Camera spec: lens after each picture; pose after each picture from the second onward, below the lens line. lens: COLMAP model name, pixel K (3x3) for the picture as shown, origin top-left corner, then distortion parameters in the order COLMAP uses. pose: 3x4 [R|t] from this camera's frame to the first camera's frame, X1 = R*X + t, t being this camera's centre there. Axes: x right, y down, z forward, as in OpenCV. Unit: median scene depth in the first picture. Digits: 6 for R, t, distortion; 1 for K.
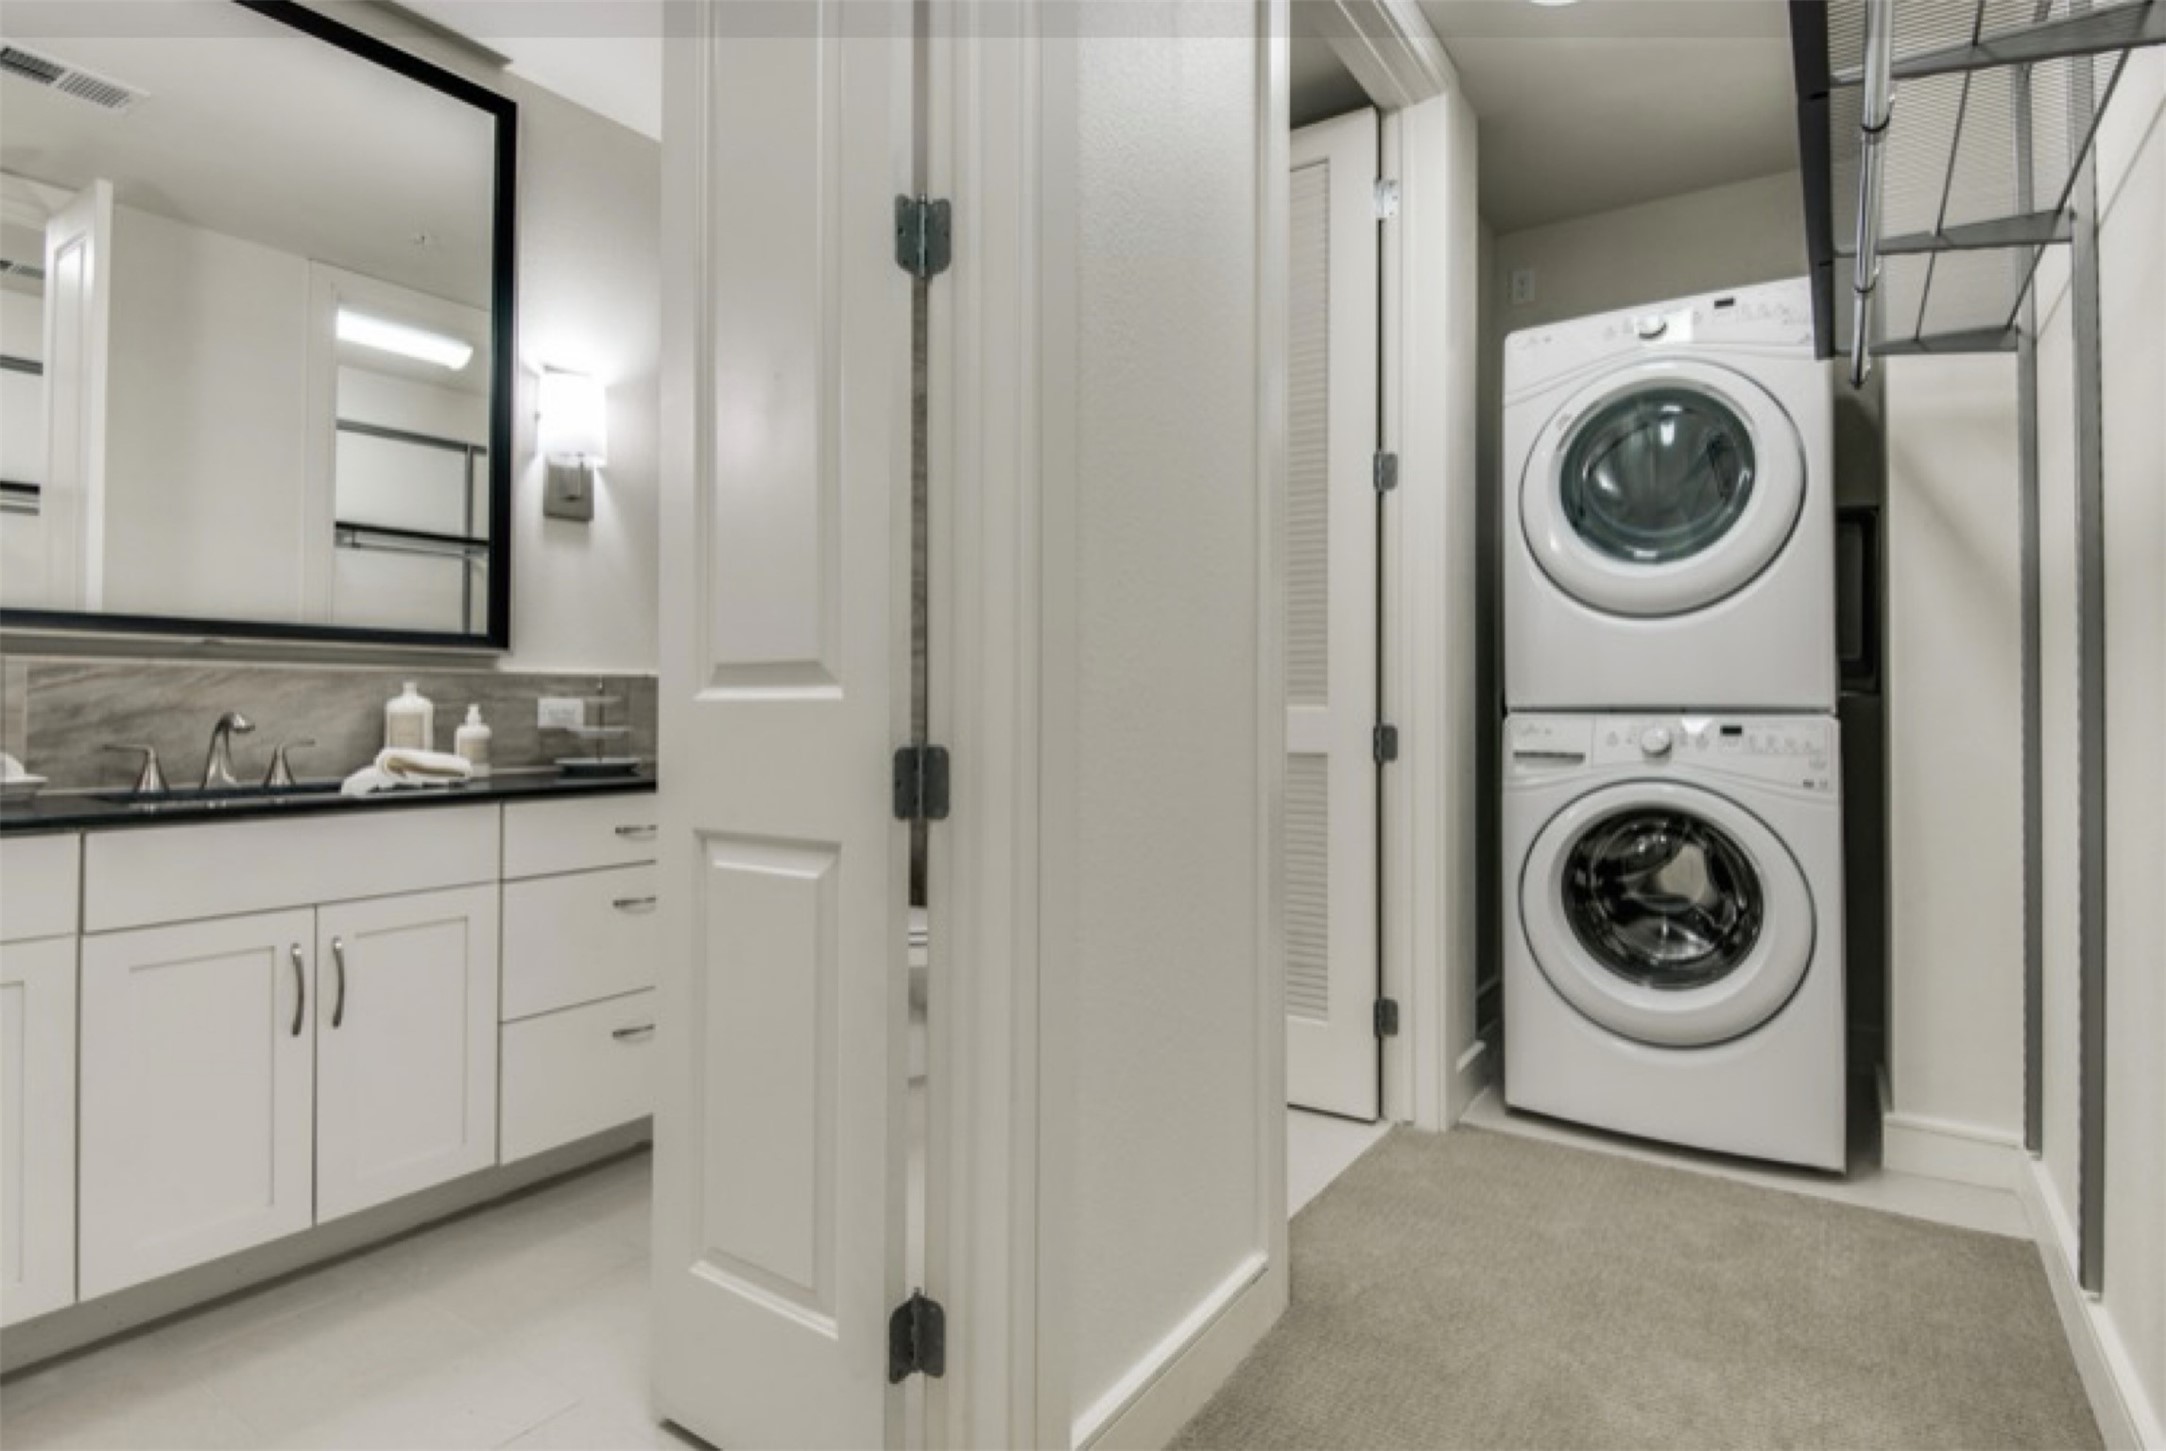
lens RADIAL K [[1107.2, 0, 1085.0], [0, 1107.2, 712.7], [0, 0, 1]] dist [-0.007607, -0.001915]
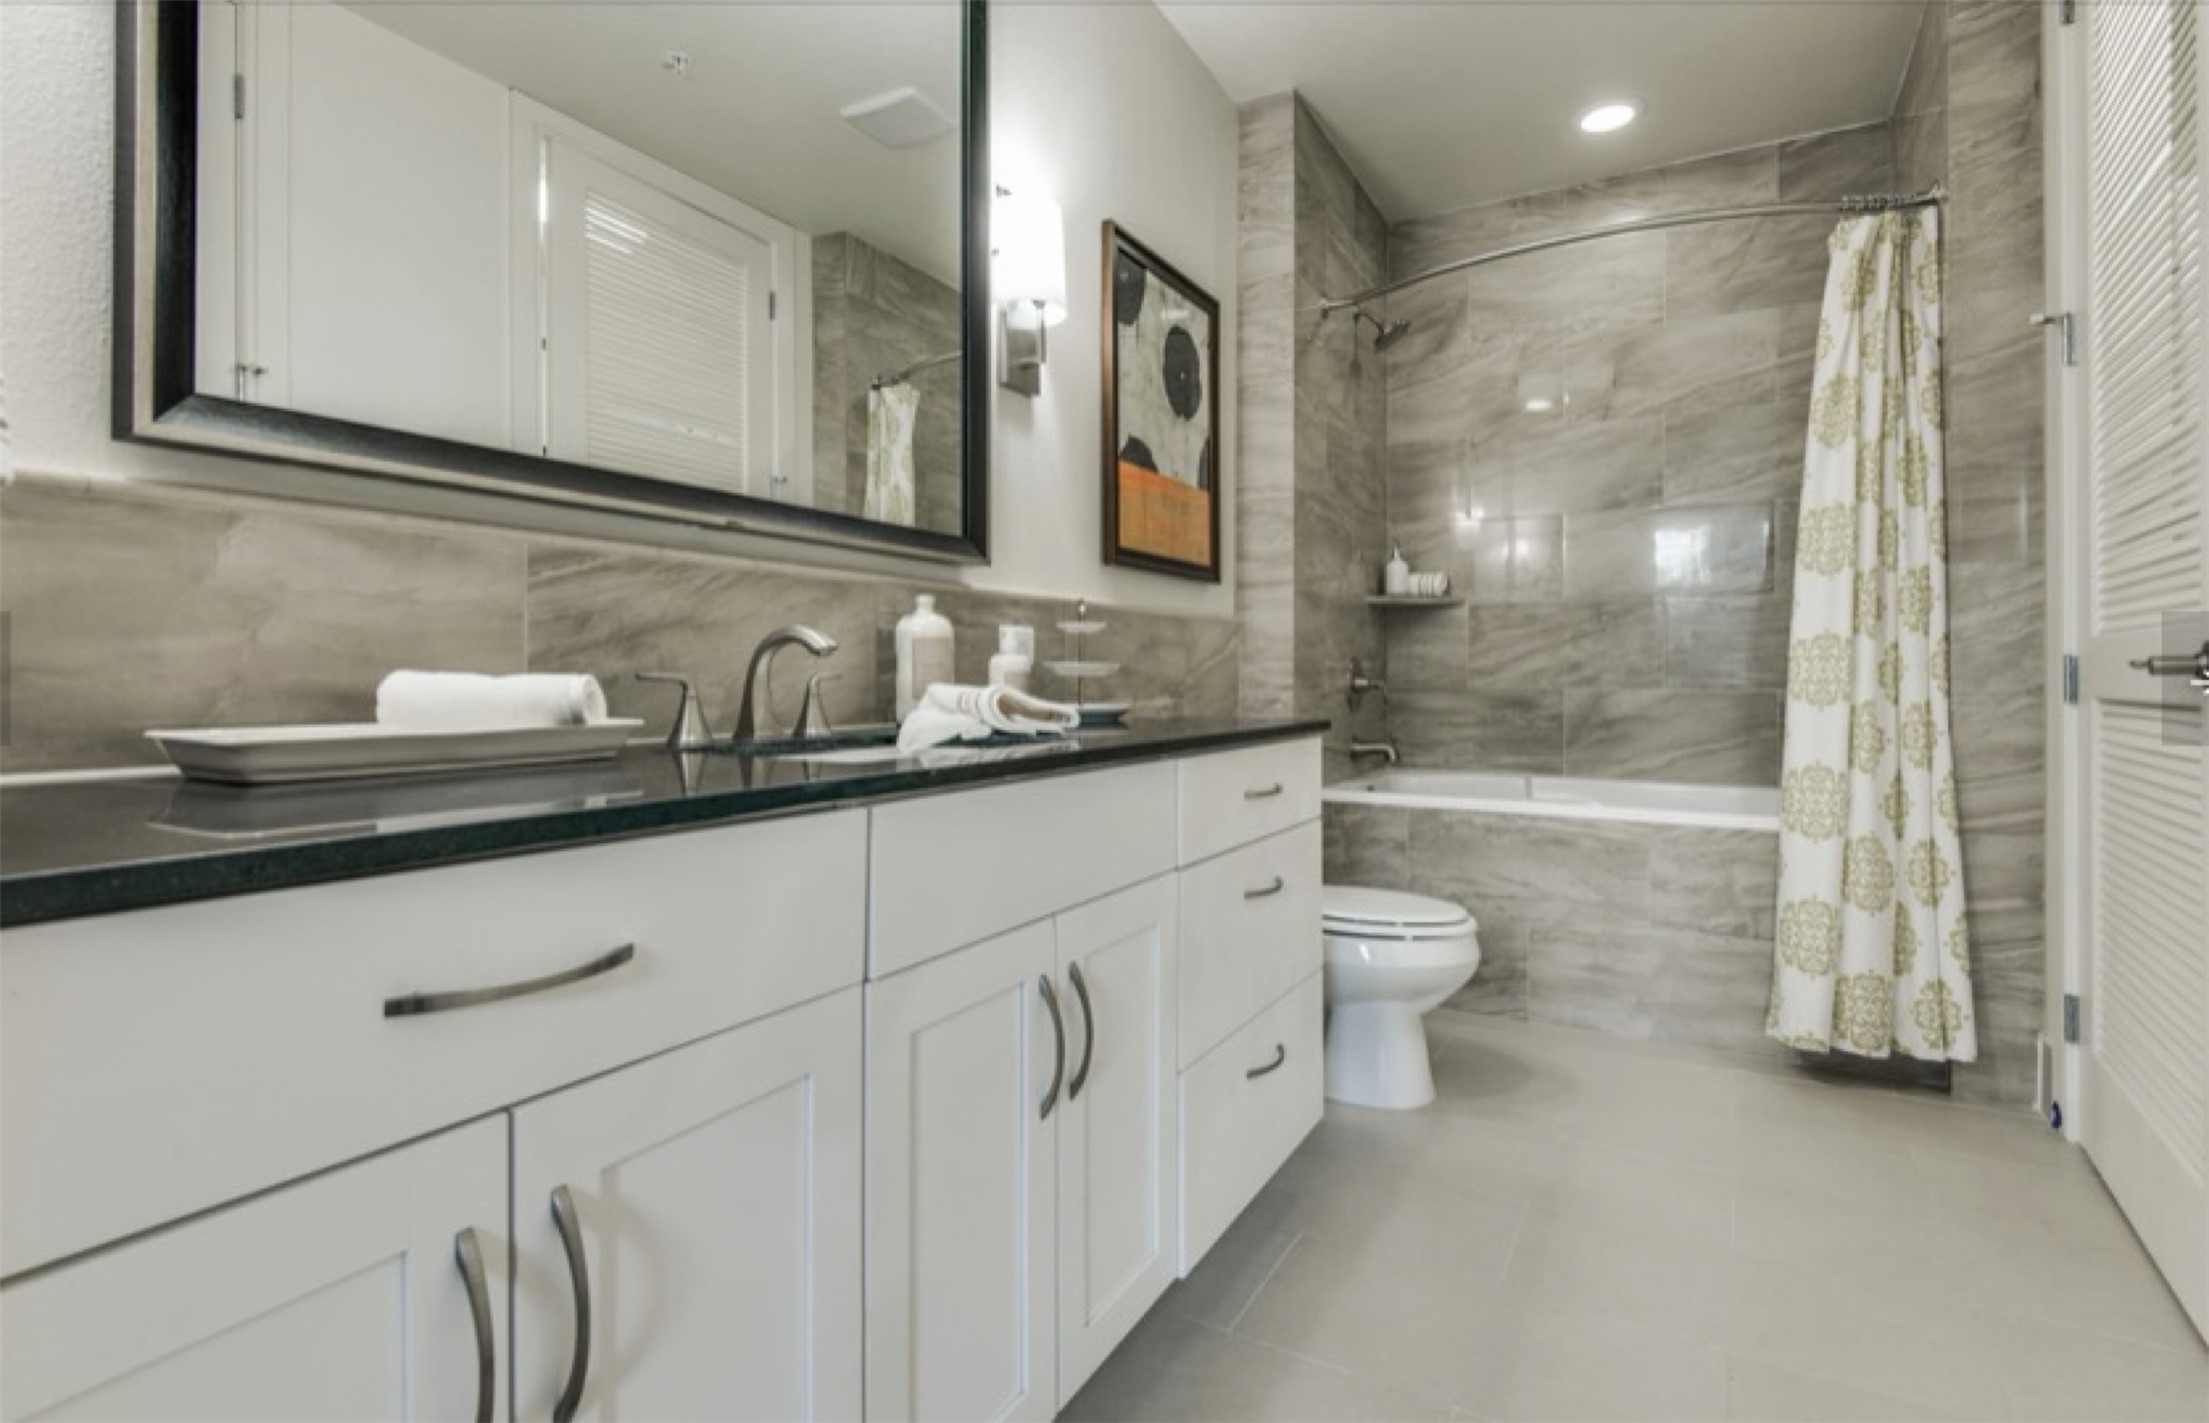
lens RADIAL K [[1119.4, 0, 1105.8], [0, 1119.4, 697.6], [0, 0, 1]] dist [0.005885, 0.000390]
pose [[0.998273, -0.006052, 0.058425, -0.620200], [0.005221, 0.999883, 0.014352, 0.034214], [-0.058505, -0.014023, 0.998189, 0.305430]]
